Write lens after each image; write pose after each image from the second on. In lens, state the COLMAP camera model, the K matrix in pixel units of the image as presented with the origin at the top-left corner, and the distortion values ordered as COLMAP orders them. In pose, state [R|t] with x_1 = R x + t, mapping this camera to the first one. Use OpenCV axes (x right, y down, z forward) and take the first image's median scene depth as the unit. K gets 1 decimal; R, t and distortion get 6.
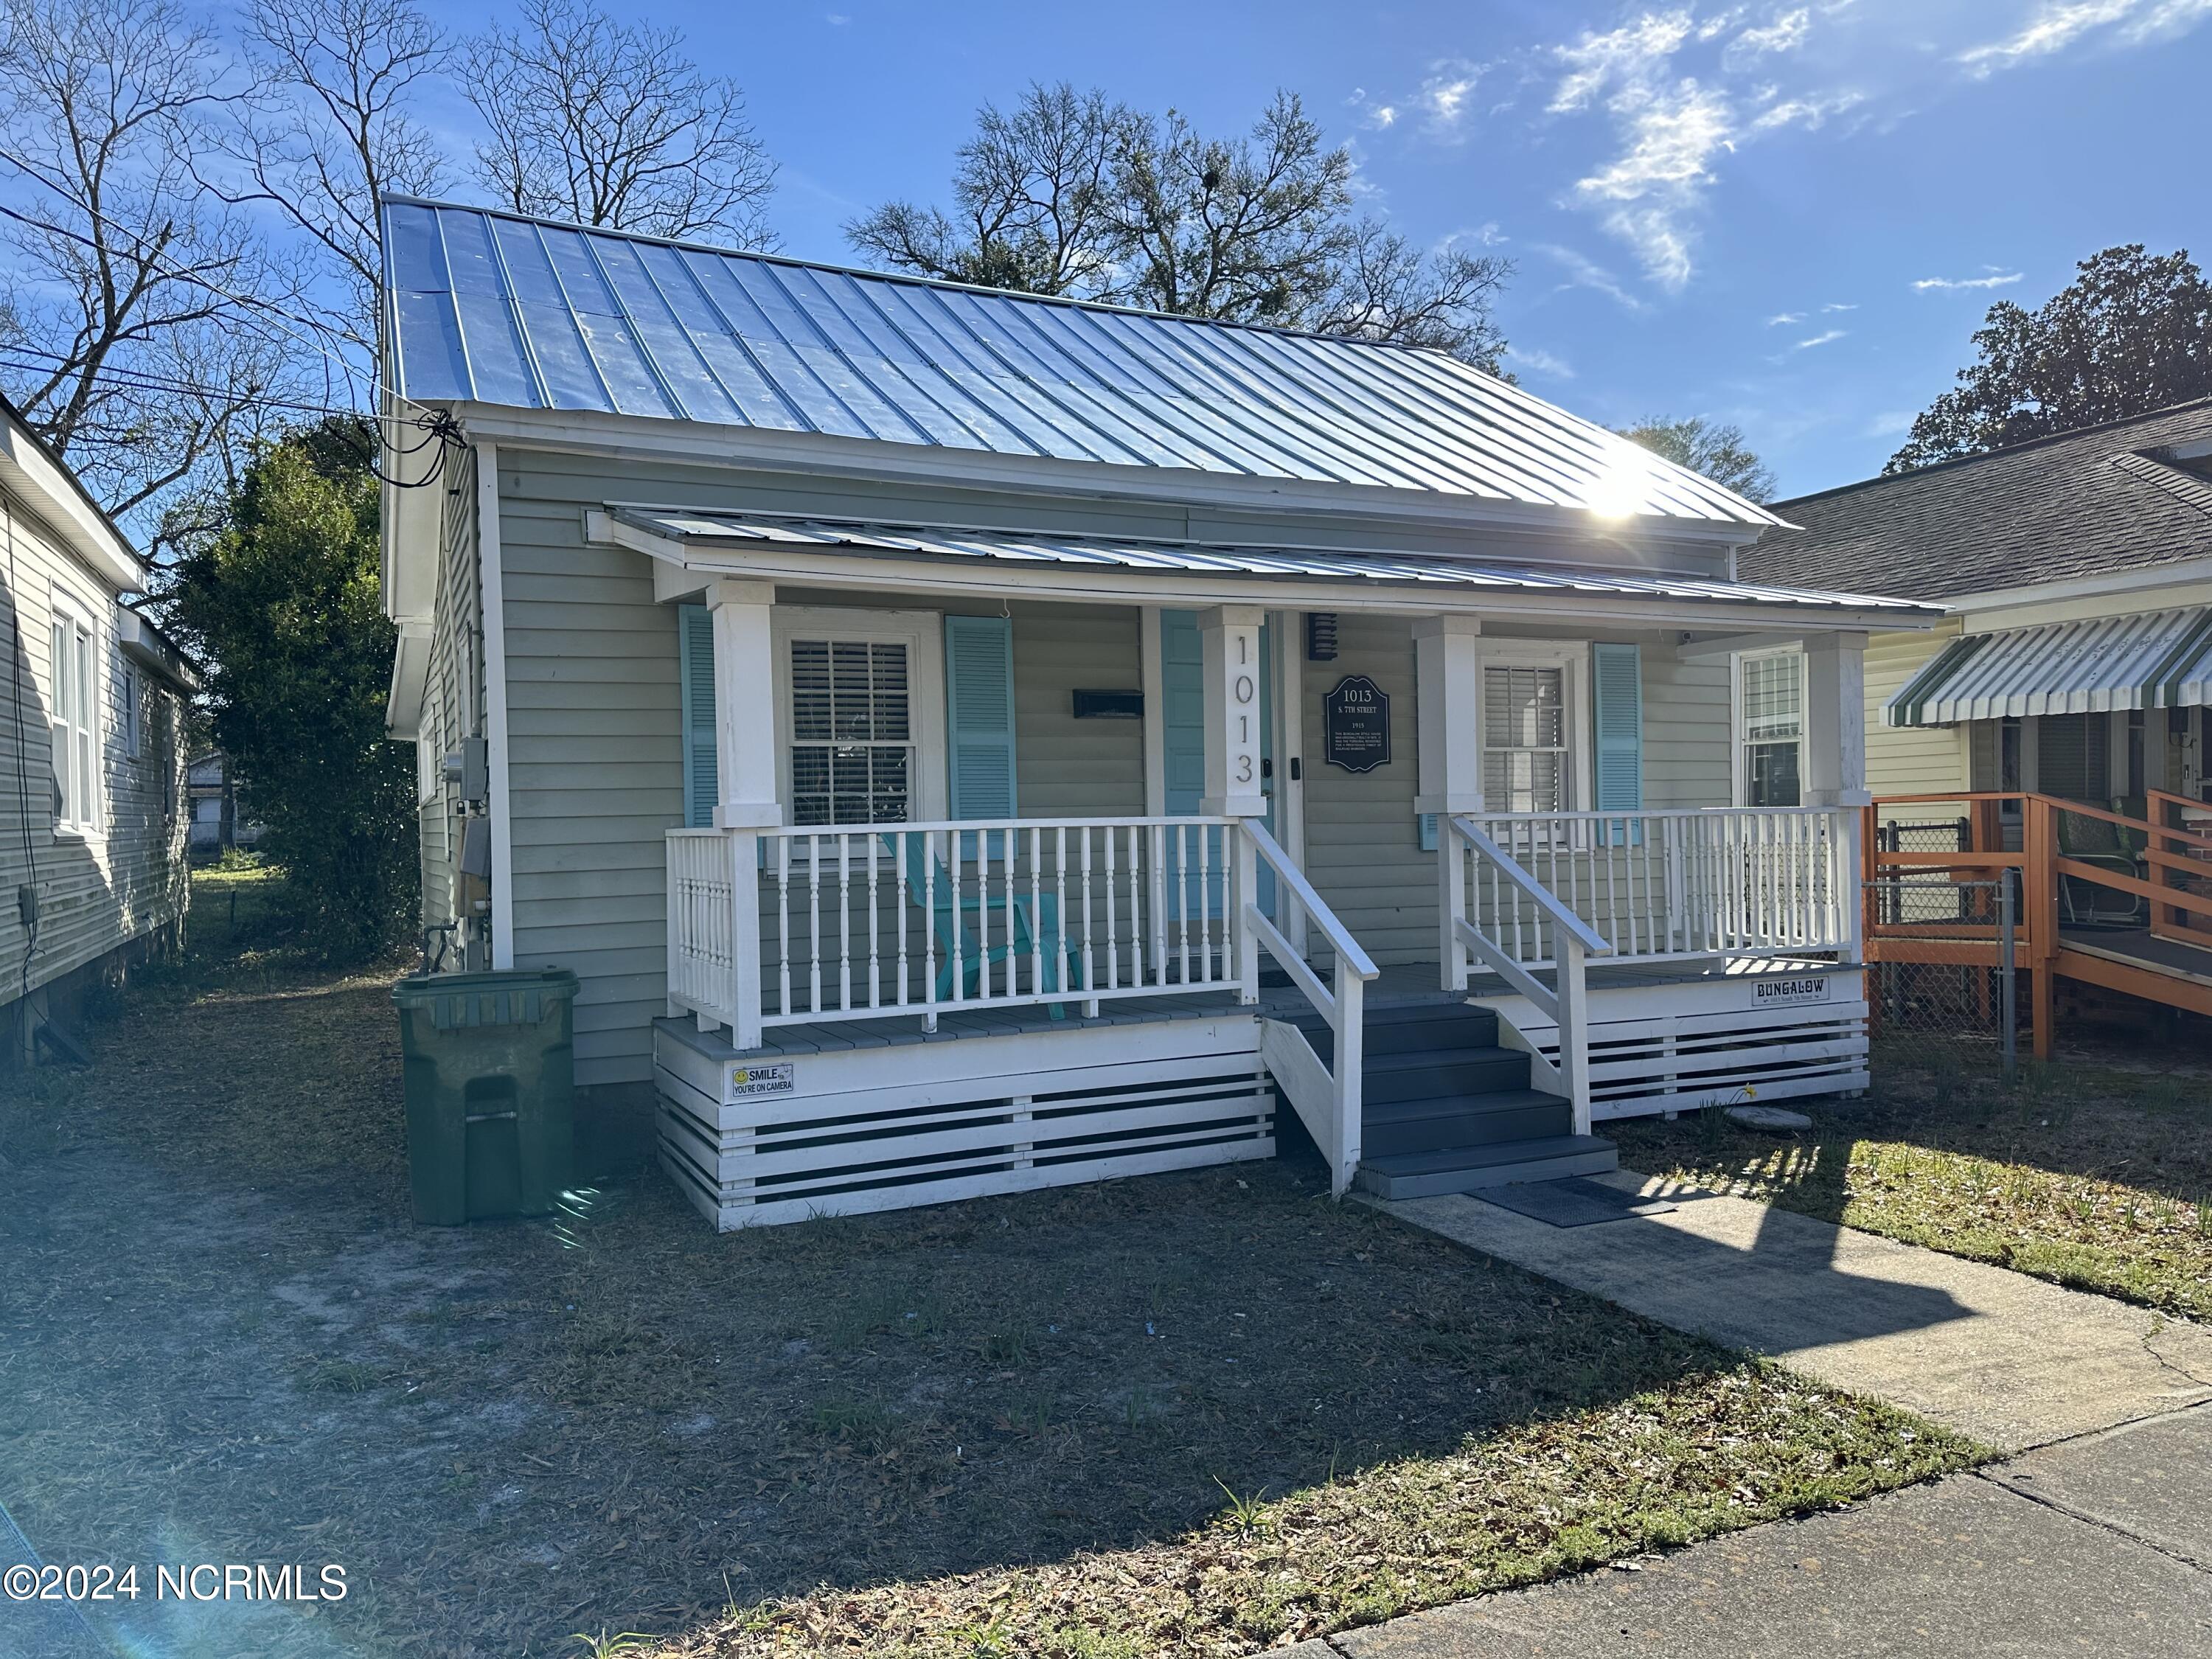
lens RADIAL K [[1542.2, 0, 1090.3], [0, 1542.2, 847.3], [0, 0, 1]] dist [0.093614, -0.154248]
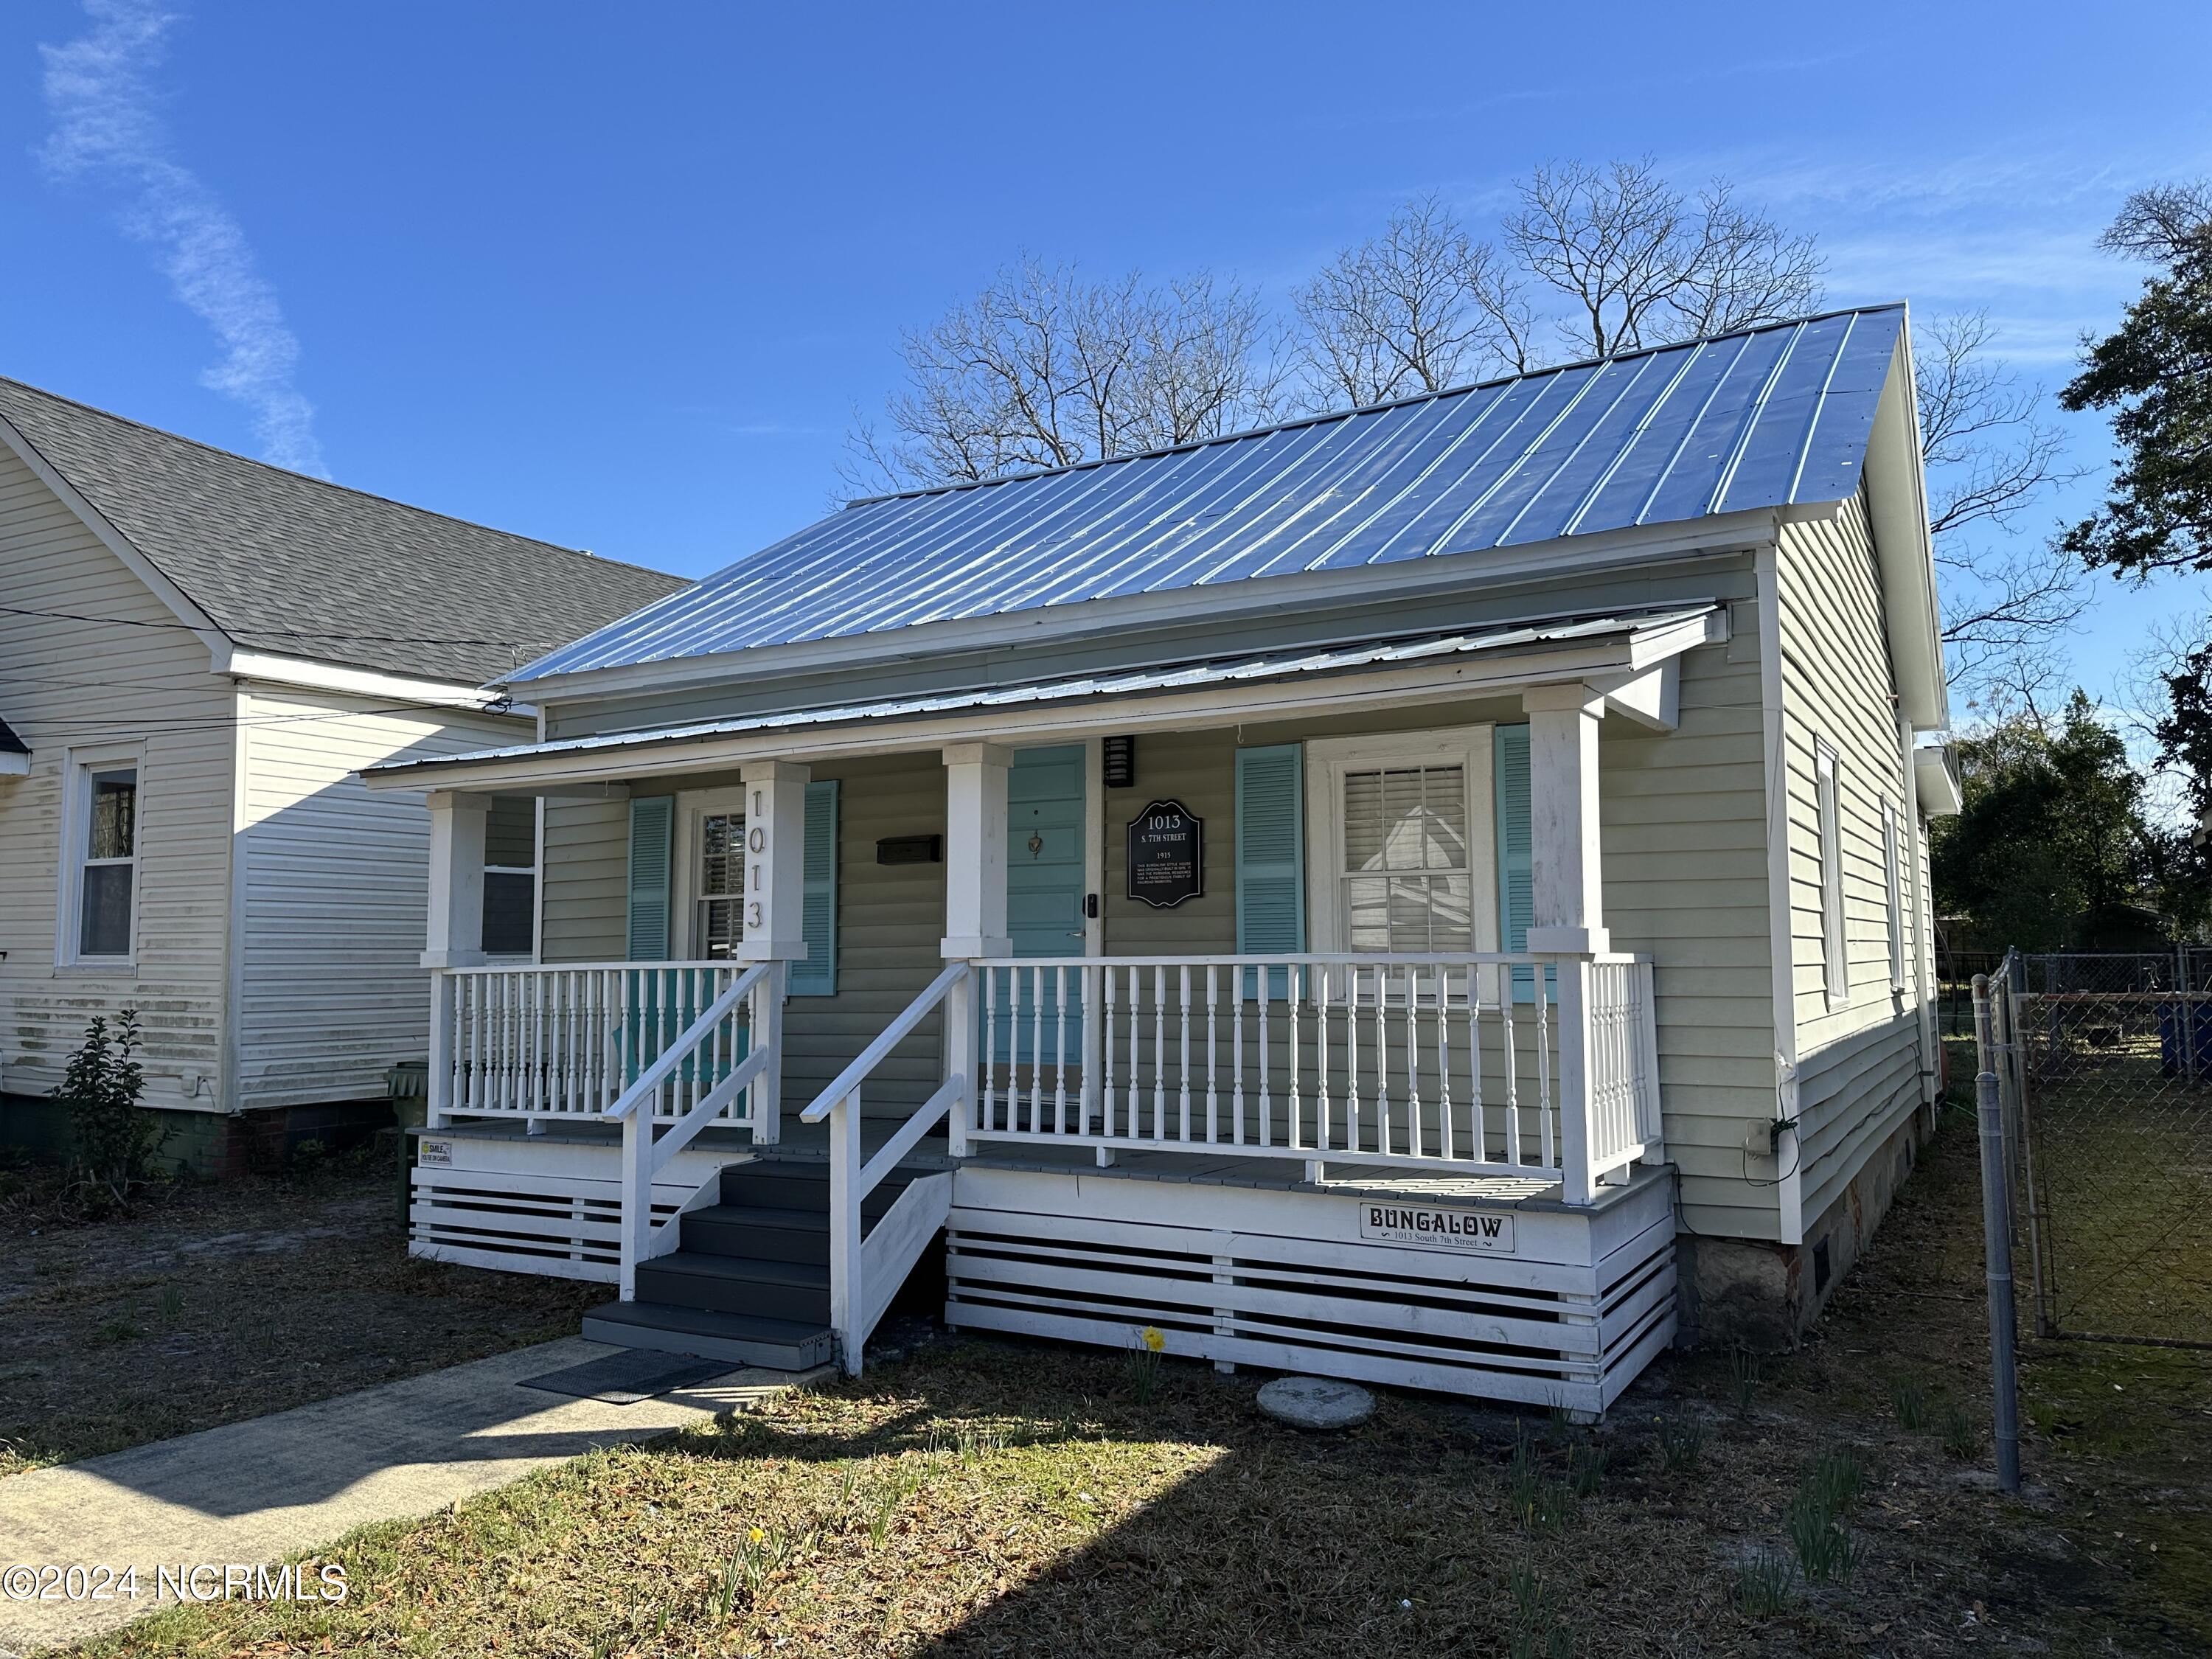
lens RADIAL K [[1556.6, 0, 1106.0], [0, 1556.6, 829.5], [0, 0, 1]] dist [0.051437, -0.060106]
pose [[0.575861, -0.059254, -0.815398, 0.964862], [-0.014478, 0.996475, -0.082637, -0.021625], [0.817420, 0.059393, 0.572973, 0.508228]]
